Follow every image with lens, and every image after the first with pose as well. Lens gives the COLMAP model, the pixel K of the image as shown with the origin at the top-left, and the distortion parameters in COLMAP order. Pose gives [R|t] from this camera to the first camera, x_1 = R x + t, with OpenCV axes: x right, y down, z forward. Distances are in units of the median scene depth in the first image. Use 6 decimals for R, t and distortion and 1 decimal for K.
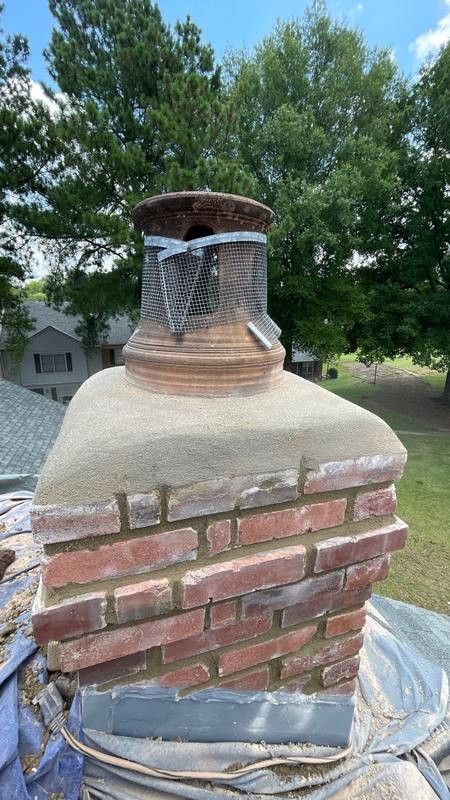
lens RADIAL K [[325.9, 0, 225.0], [0, 325.9, 400.0], [0, 0, 1]] dist [0.014177, 0.000048]
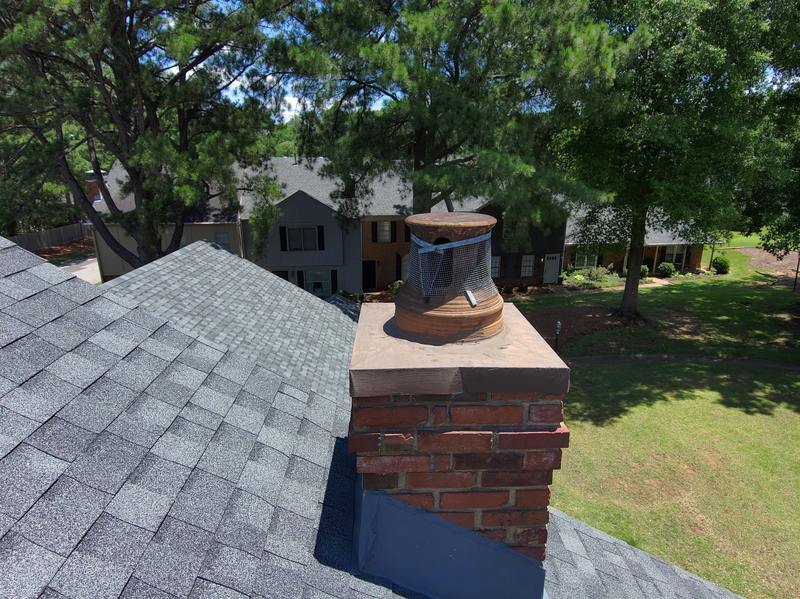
lens RADIAL K [[552.9, 0, 400.0], [0, 552.9, 299.5], [0, 0, 1]] dist [0.068540, -0.107744]
pose [[0.961789, 0.063122, -0.266416, 0.052585], [-0.055083, 0.997776, 0.037547, -0.031847], [0.268194, -0.021437, 0.963127, -0.194780]]
